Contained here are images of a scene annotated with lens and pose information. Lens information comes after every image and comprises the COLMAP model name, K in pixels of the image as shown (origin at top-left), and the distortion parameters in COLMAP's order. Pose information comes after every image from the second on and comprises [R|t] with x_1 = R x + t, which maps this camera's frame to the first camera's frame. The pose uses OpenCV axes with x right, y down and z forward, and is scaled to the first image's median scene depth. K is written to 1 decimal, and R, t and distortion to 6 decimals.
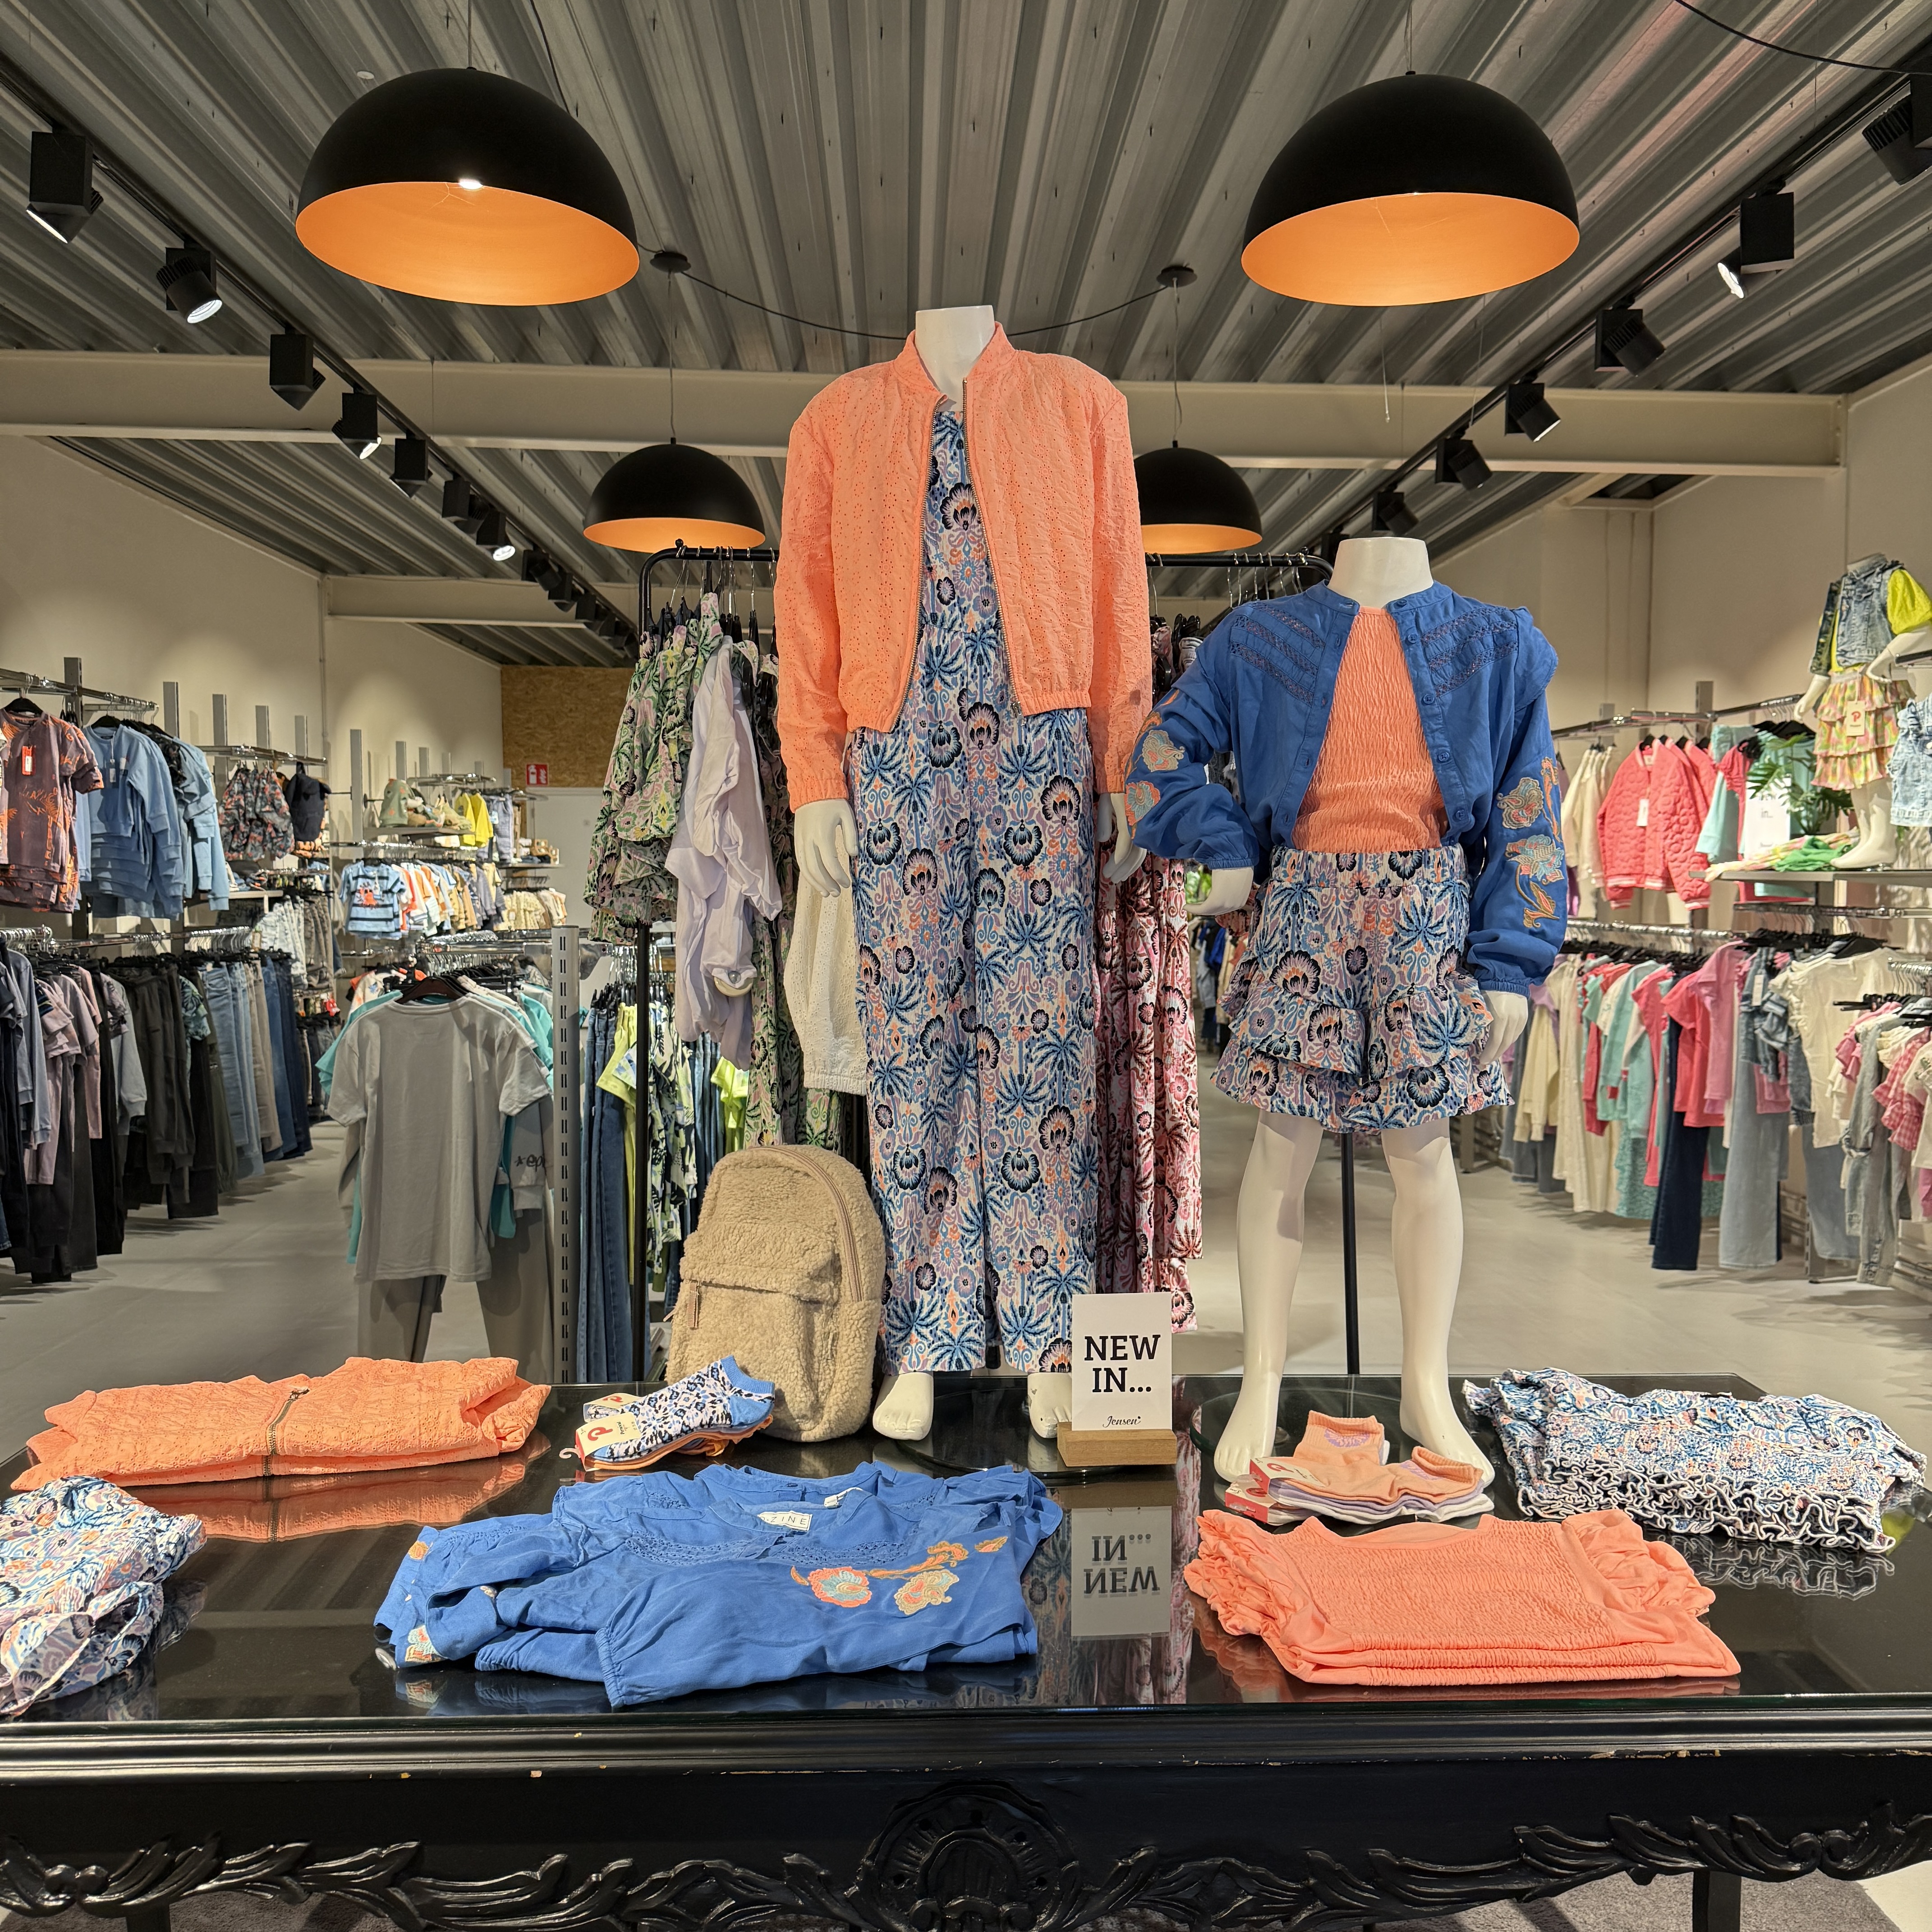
lens RADIAL K [[1746.8, 0, 935.9], [0, 1746.8, 965.5], [0, 0, 1]] dist [0.048166, -0.123894]
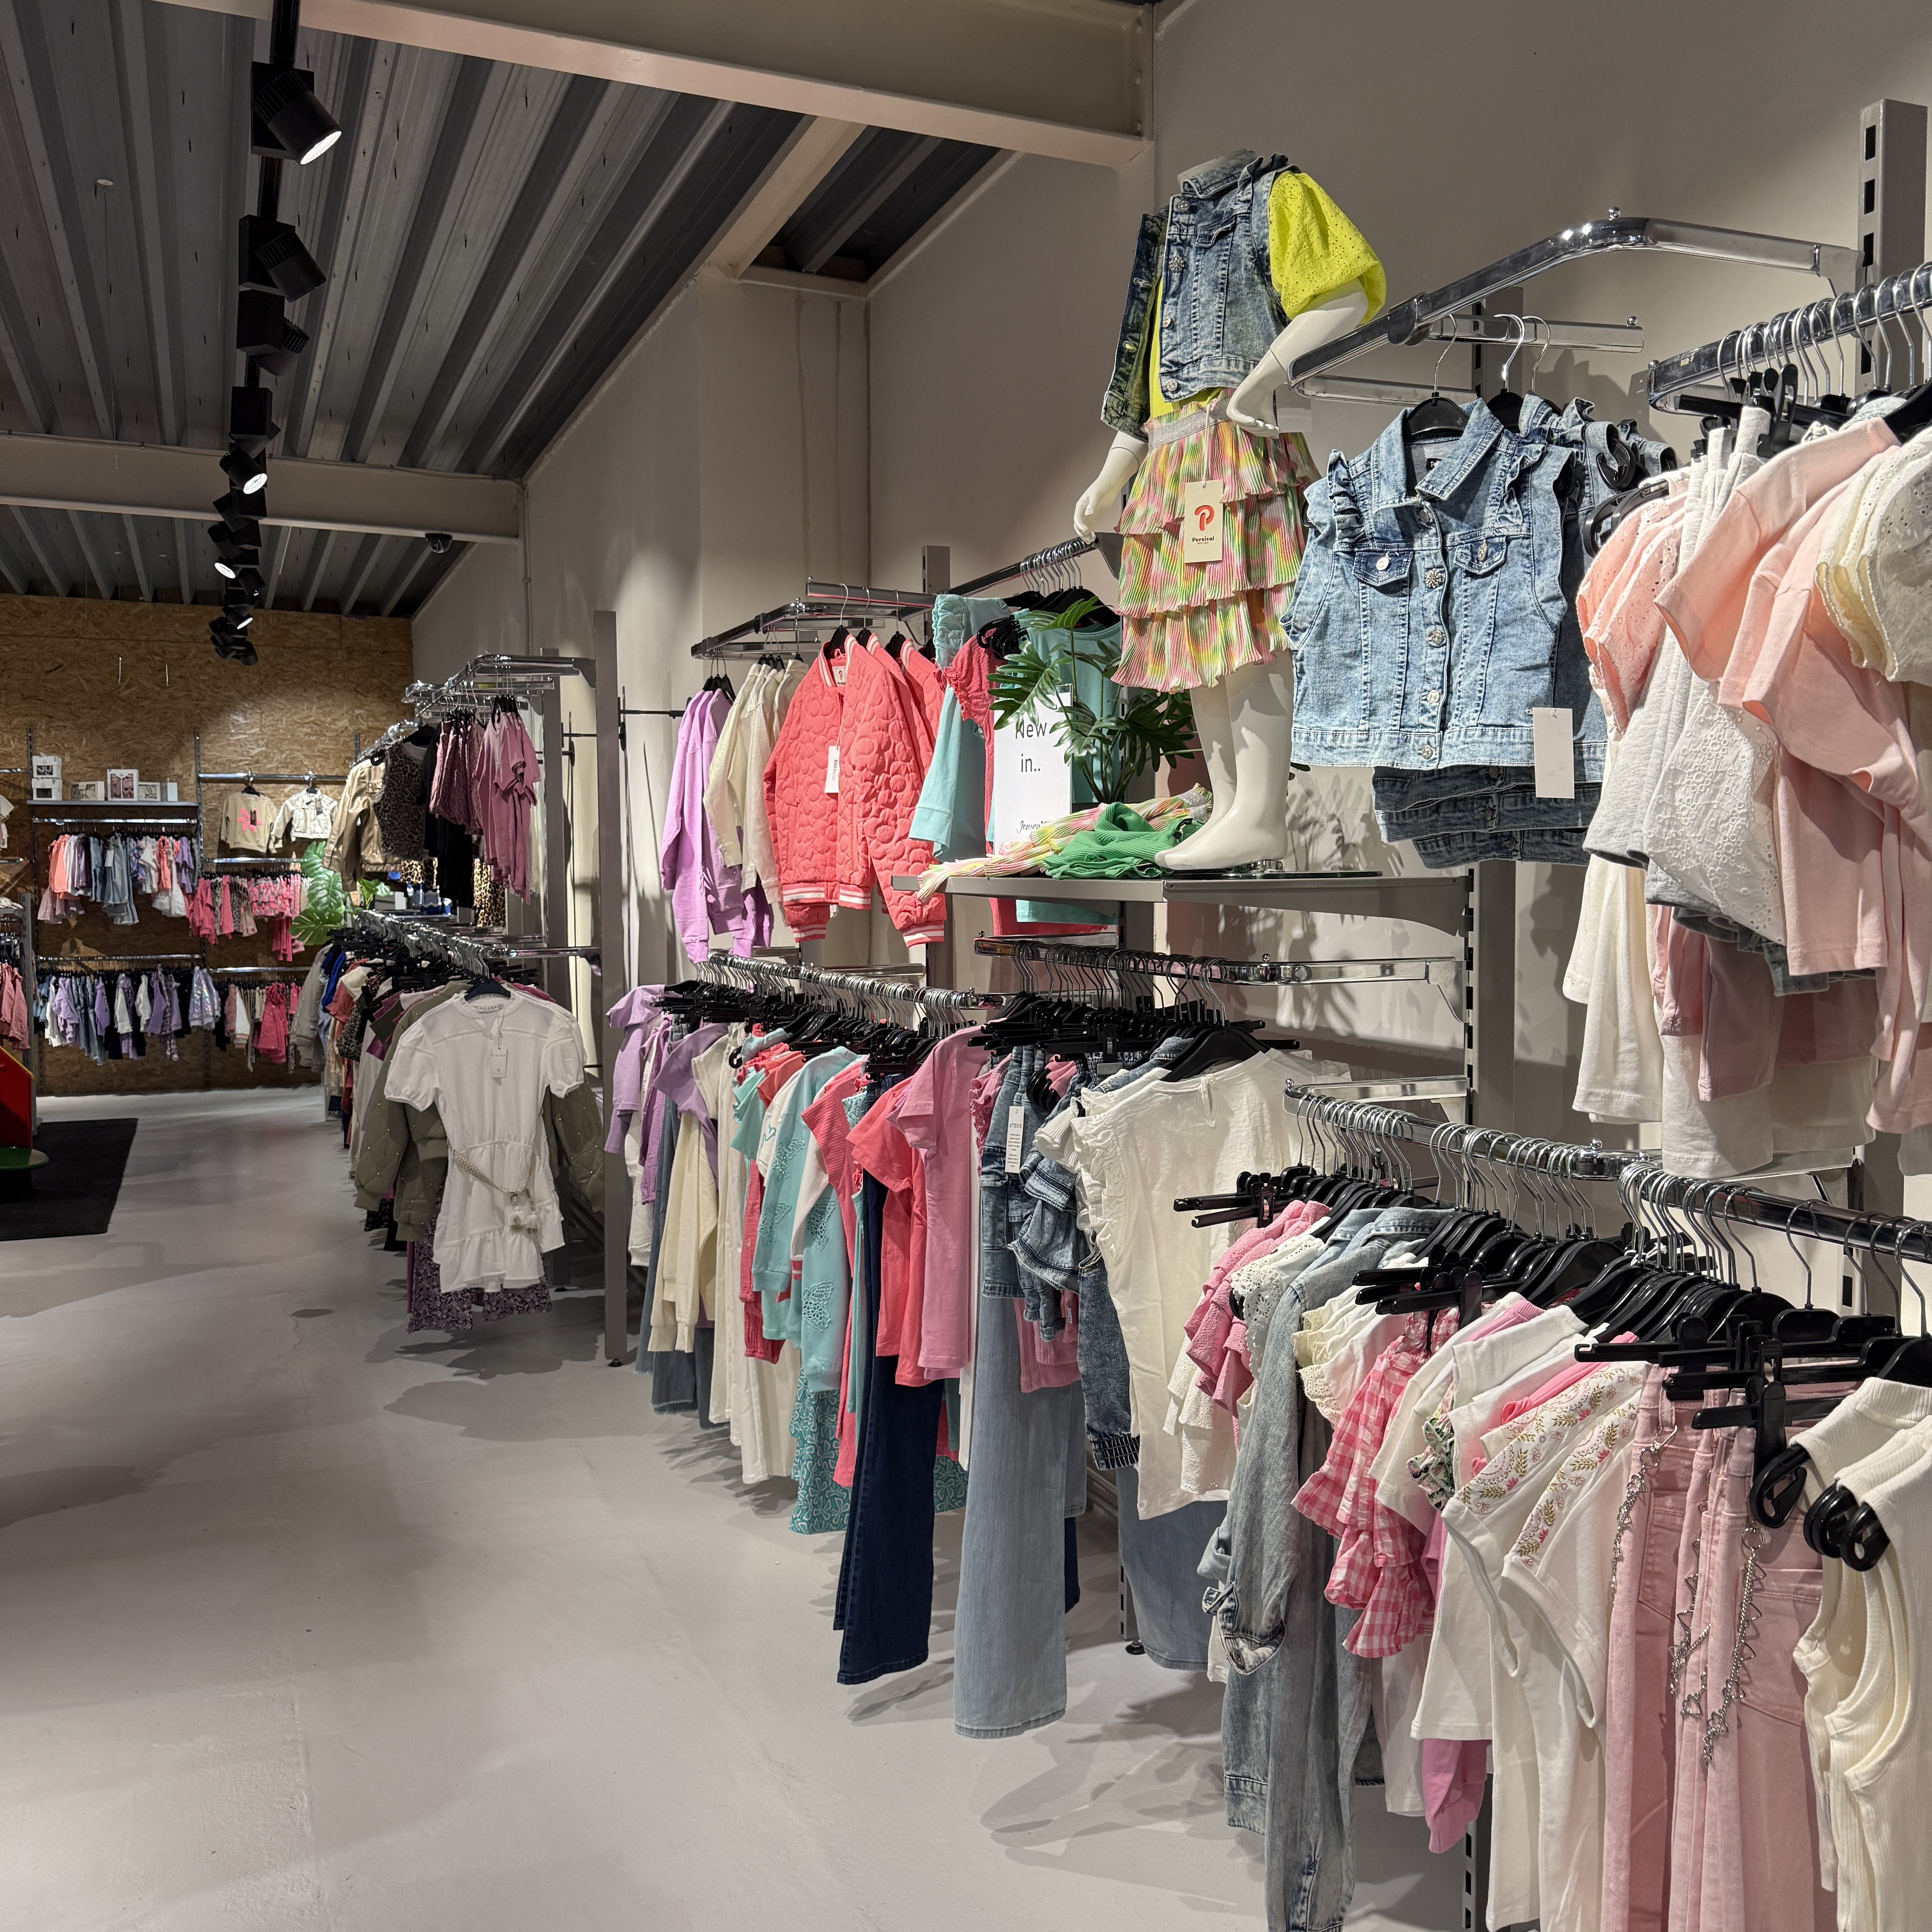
lens RADIAL K [[1746.8, 0, 935.9], [0, 1746.8, 965.5], [0, 0, 1]] dist [0.048166, -0.123894]
pose [[0.932461, -0.024317, 0.360451, 0.286984], [0.023912, 0.999698, 0.005583, -0.034047], [-0.360478, 0.003413, 0.932761, 0.584402]]
